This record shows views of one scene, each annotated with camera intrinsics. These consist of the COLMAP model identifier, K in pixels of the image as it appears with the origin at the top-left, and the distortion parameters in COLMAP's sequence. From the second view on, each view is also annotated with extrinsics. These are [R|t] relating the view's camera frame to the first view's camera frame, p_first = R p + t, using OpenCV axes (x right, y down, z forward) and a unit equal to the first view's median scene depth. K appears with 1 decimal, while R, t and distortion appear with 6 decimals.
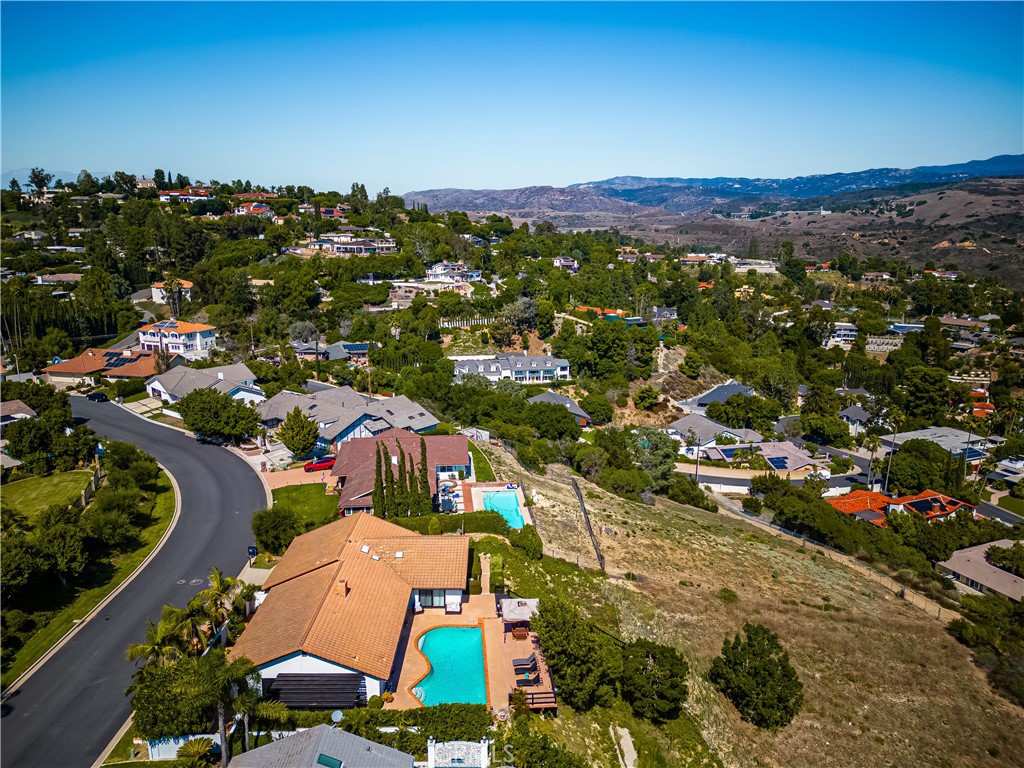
lens RADIAL K [[729.9, 0, 519.7], [0, 729.9, 388.6], [0, 0, 1]] dist [0.069484, -0.065657]
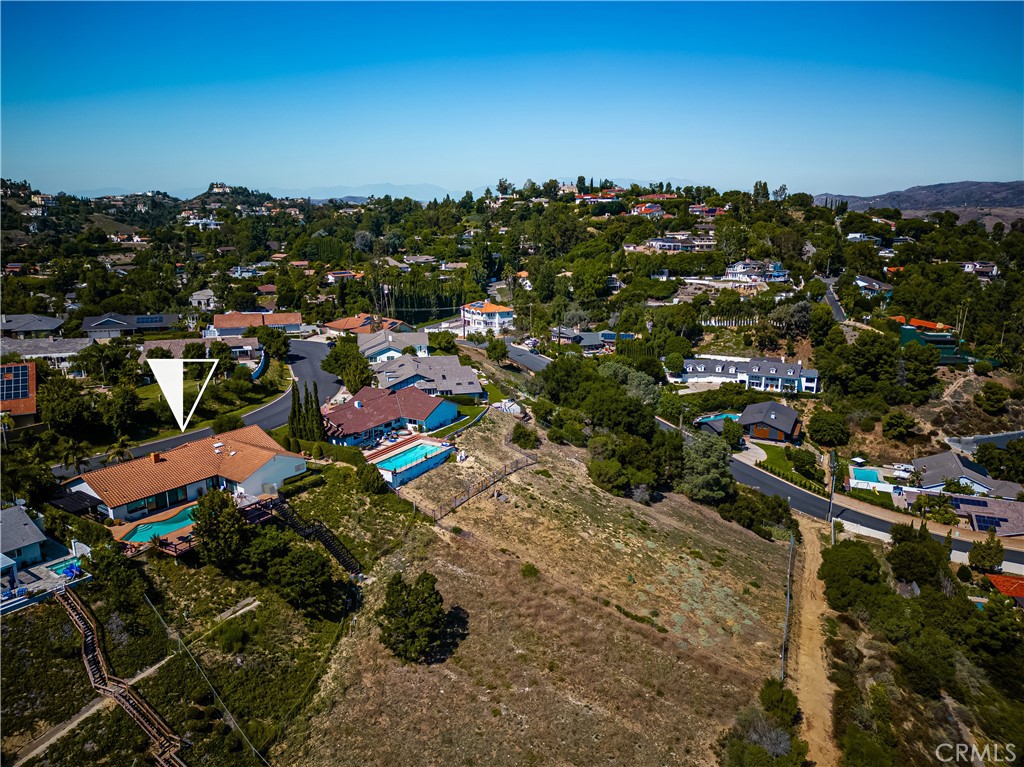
lens RADIAL K [[729.9, 0, 509.4], [0, 729.9, 380.4], [0, 0, 1]] dist [0.069484, -0.065657]
pose [[0.813828, 0.126294, -0.567215, 0.250337], [-0.131865, 0.990770, 0.031404, -0.005765], [0.565946, 0.049238, 0.822971, 0.032746]]
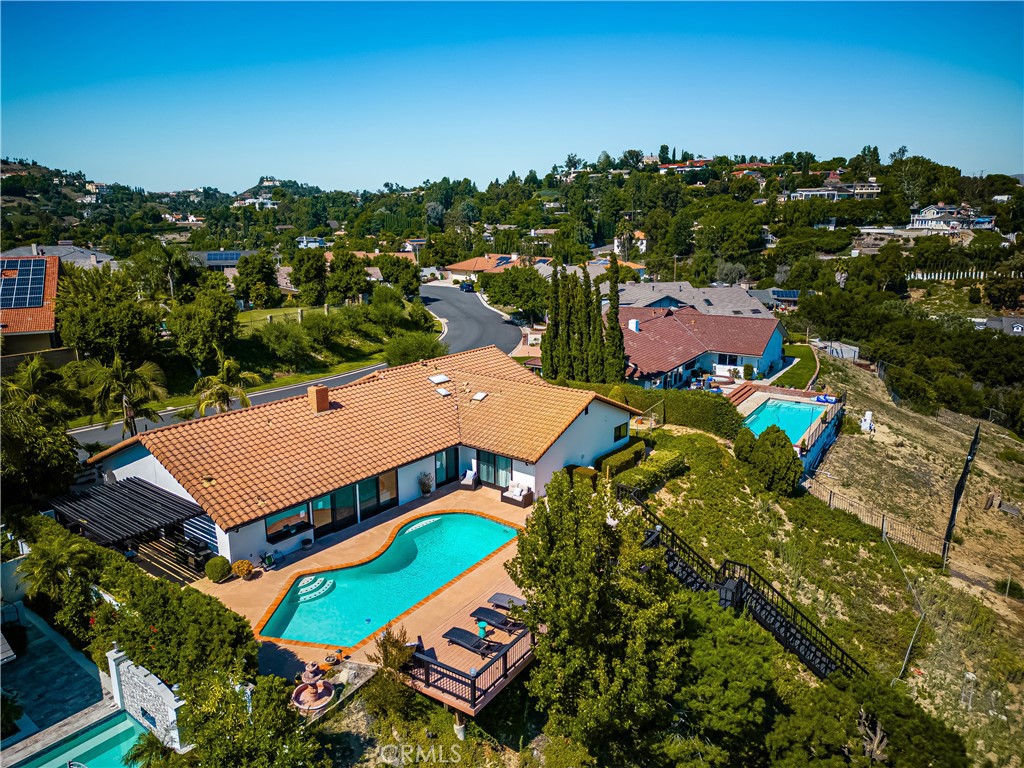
lens RADIAL K [[729.9, 0, 510.9], [0, 729.9, 379.1], [0, 0, 1]] dist [0.069484, -0.065657]
pose [[0.781978, 0.129299, -0.609748, 0.052785], [-0.131911, 0.990419, 0.040850, 0.044439], [0.609188, 0.048489, 0.791542, 0.129834]]
